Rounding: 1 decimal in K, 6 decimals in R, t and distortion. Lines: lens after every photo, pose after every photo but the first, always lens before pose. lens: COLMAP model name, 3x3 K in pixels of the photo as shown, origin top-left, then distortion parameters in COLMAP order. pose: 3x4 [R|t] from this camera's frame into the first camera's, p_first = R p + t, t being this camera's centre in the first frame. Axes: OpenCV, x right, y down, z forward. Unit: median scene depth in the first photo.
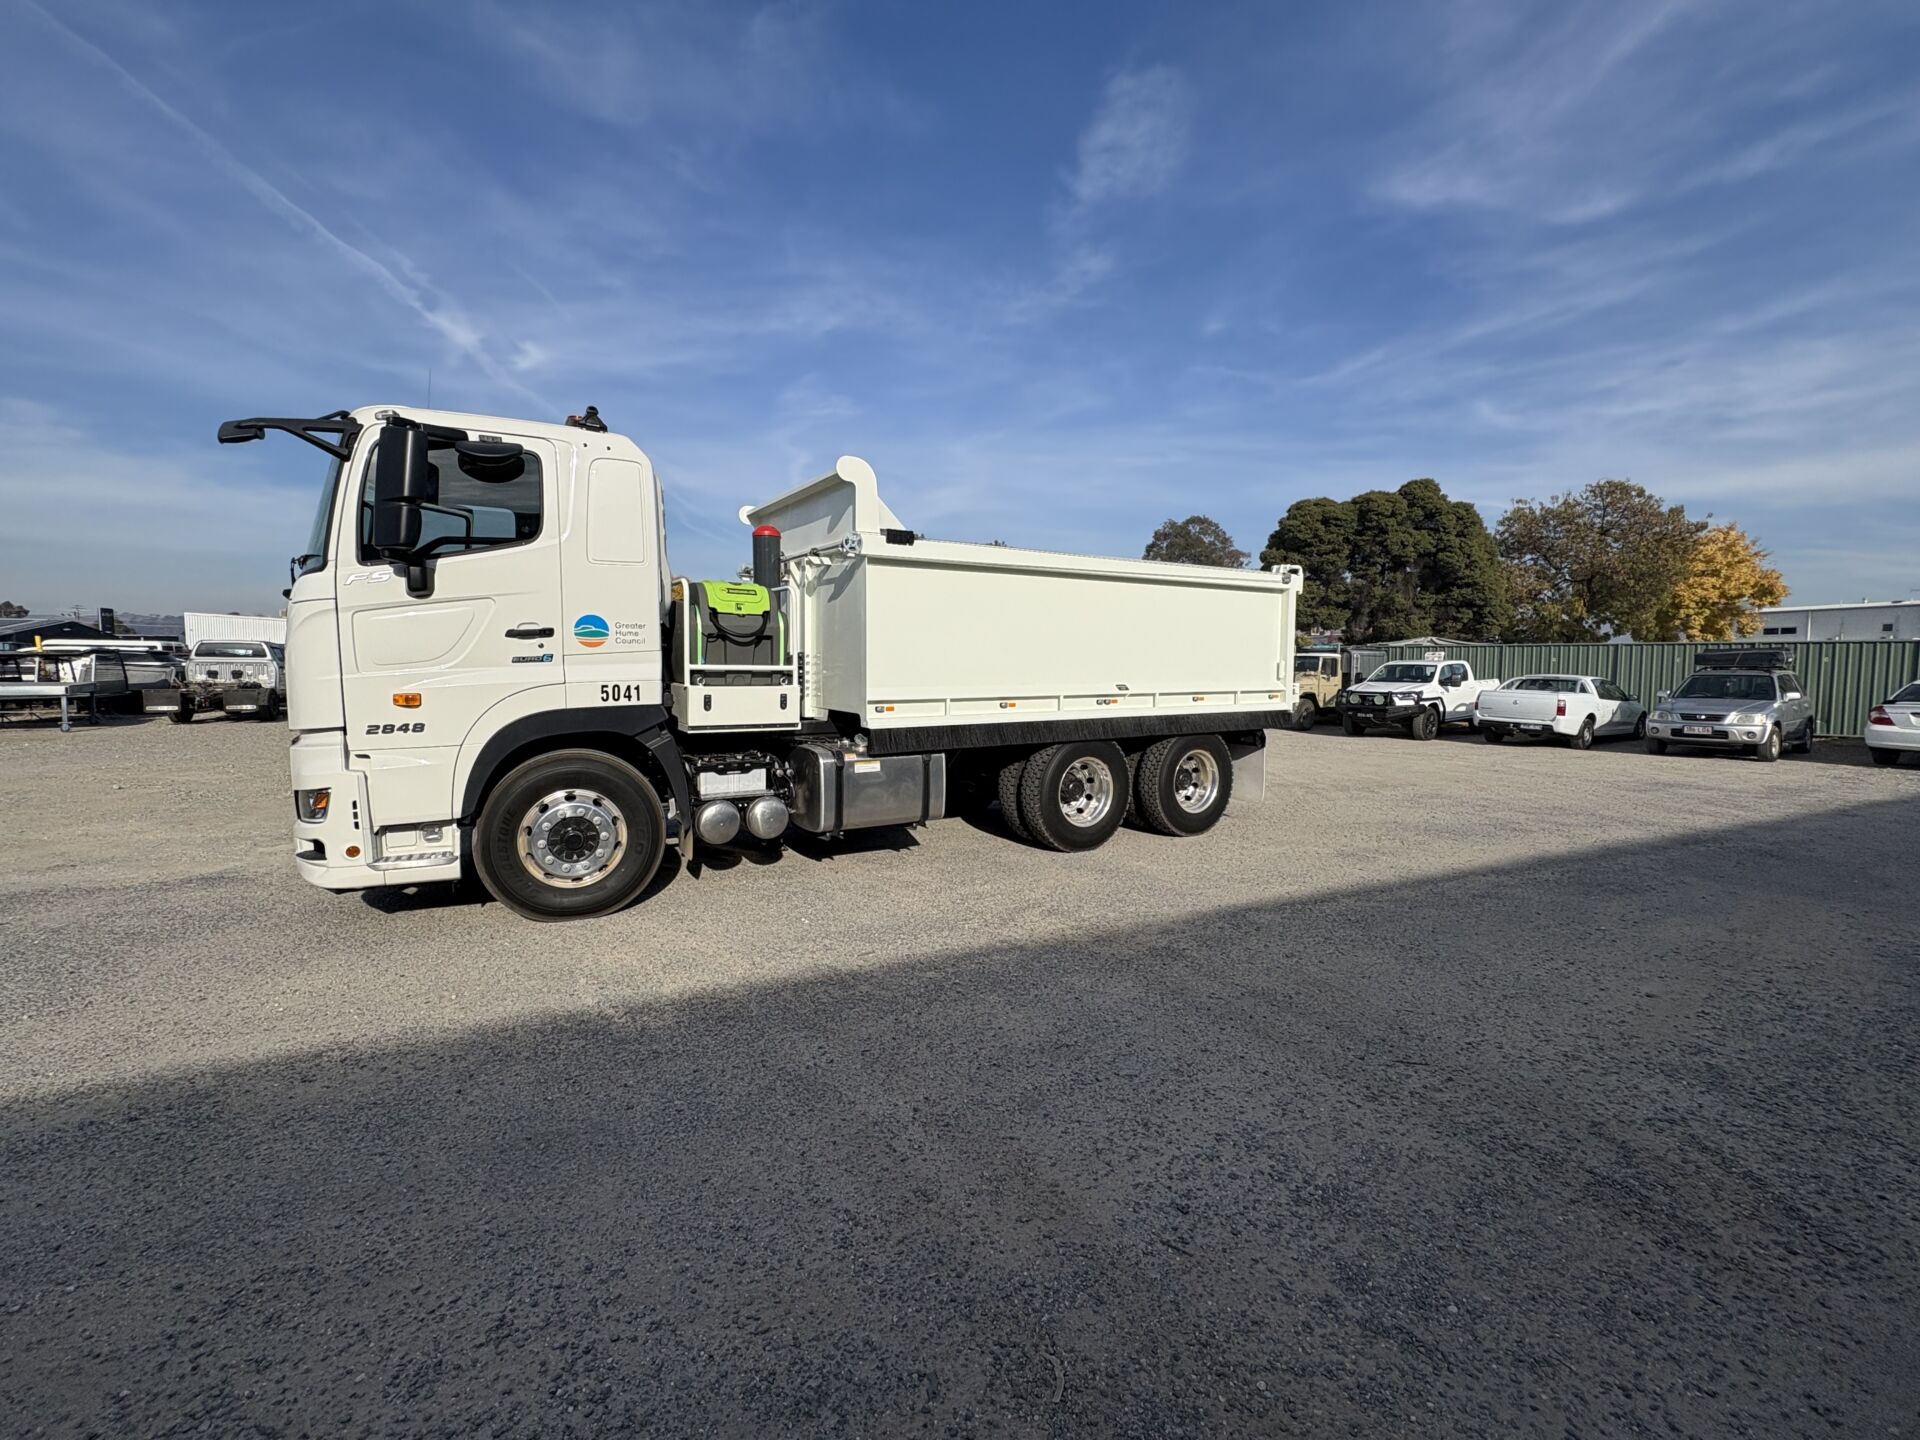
lens RADIAL K [[839.3, 0, 960.0], [0, 839.3, 720.0], [0, 0, 1]] dist [-0.000365, 0.000024]
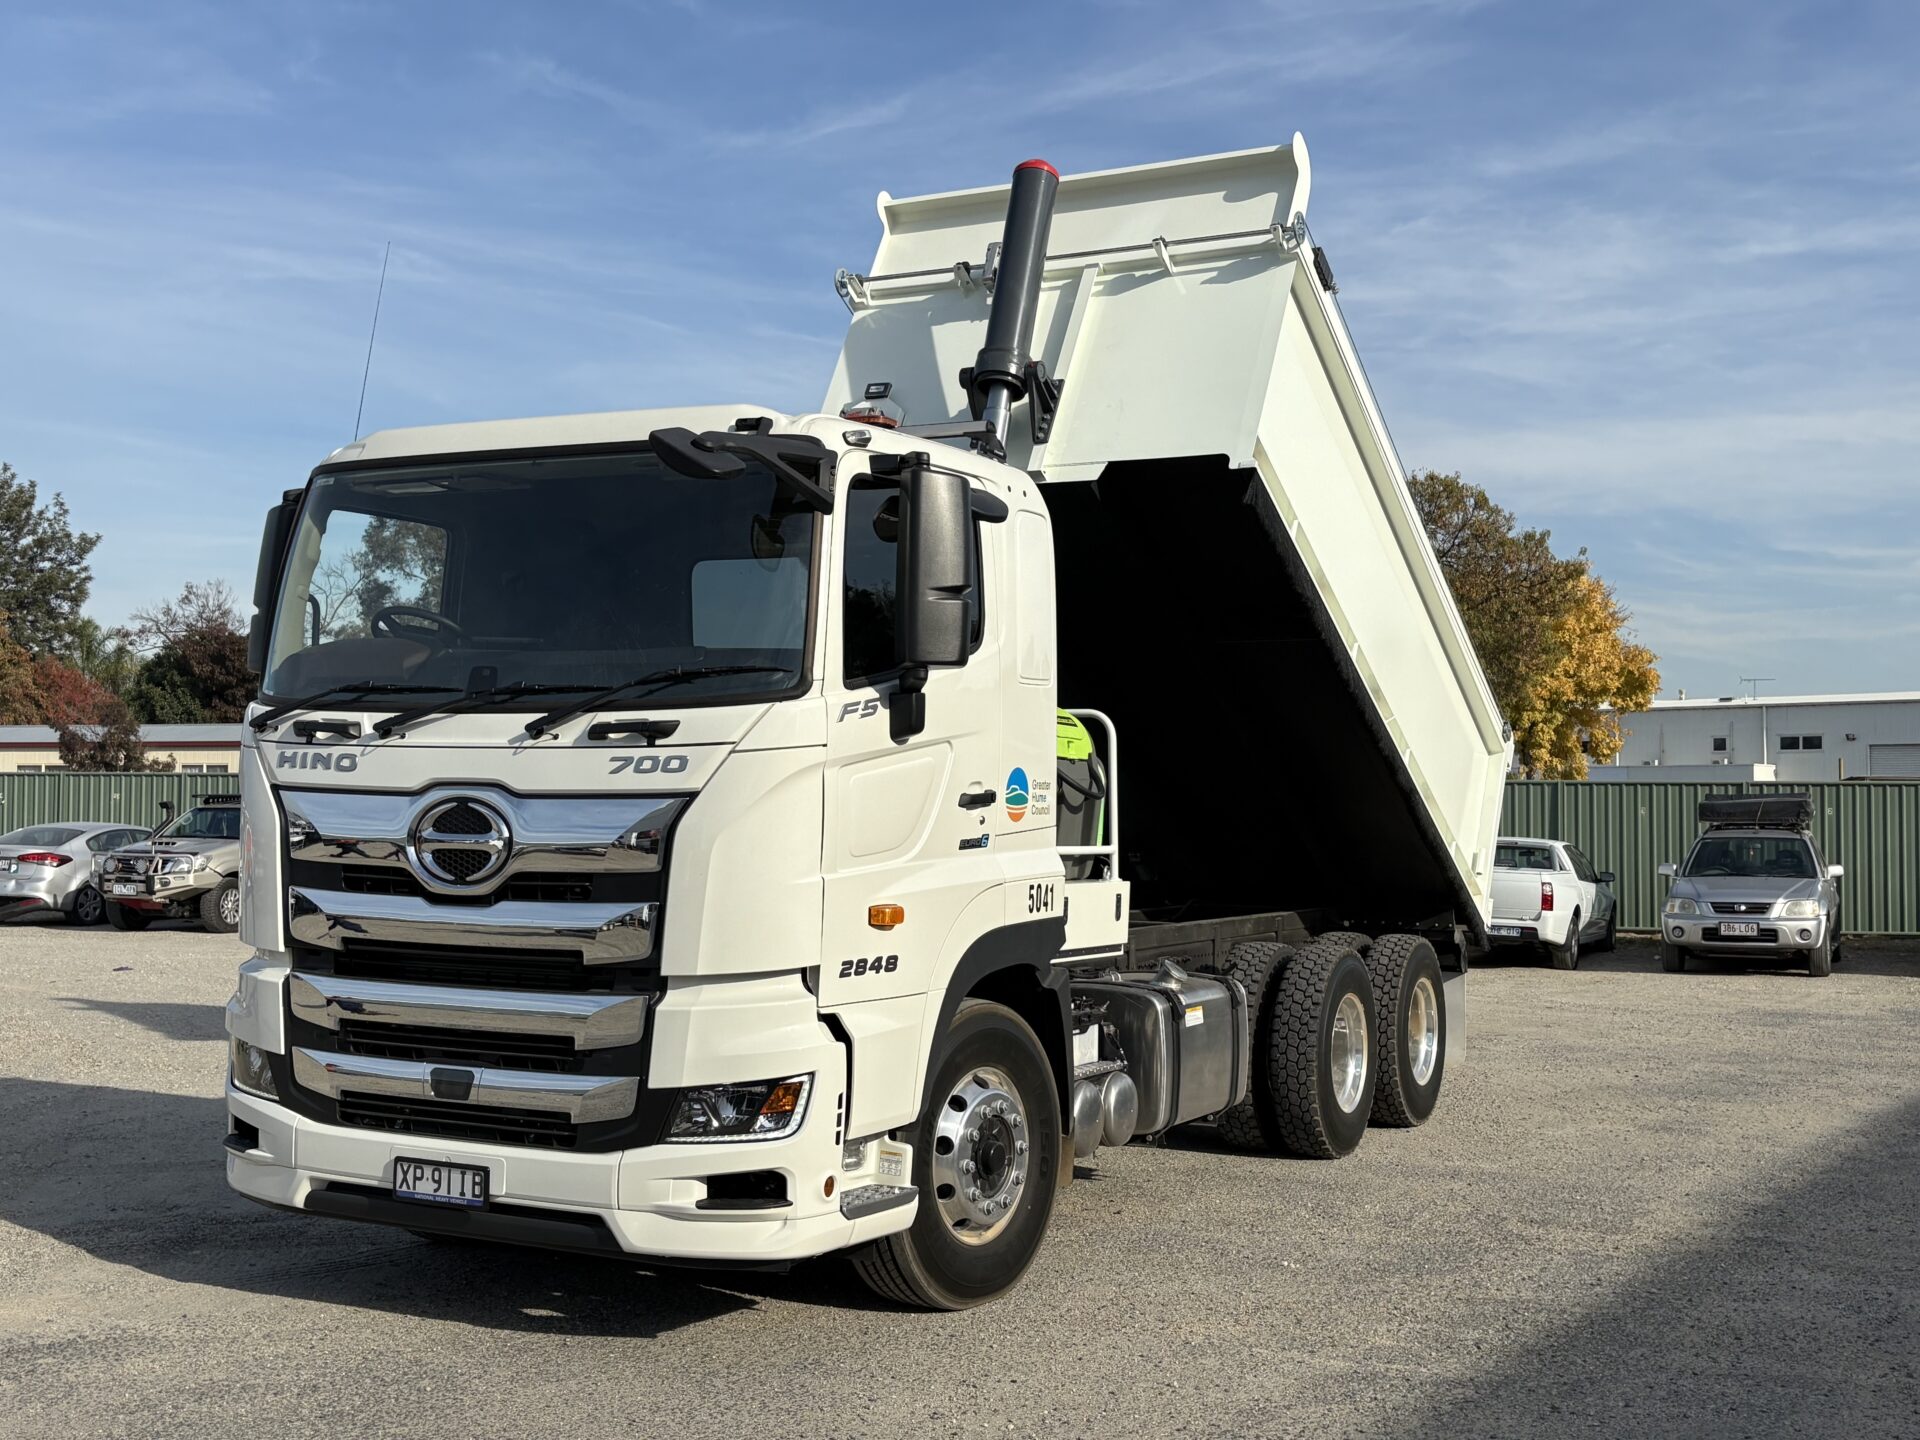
lens RADIAL K [[2168.7, 0, 960.0], [0, 2168.7, 720.0], [0, 0, 1]] dist [0.004928, -0.010504]
pose [[0.871552, 0.019609, 0.489911, -0.377512], [0.032776, 0.994635, -0.098119, -0.002758], [-0.489206, 0.101573, 0.866233, -0.096793]]
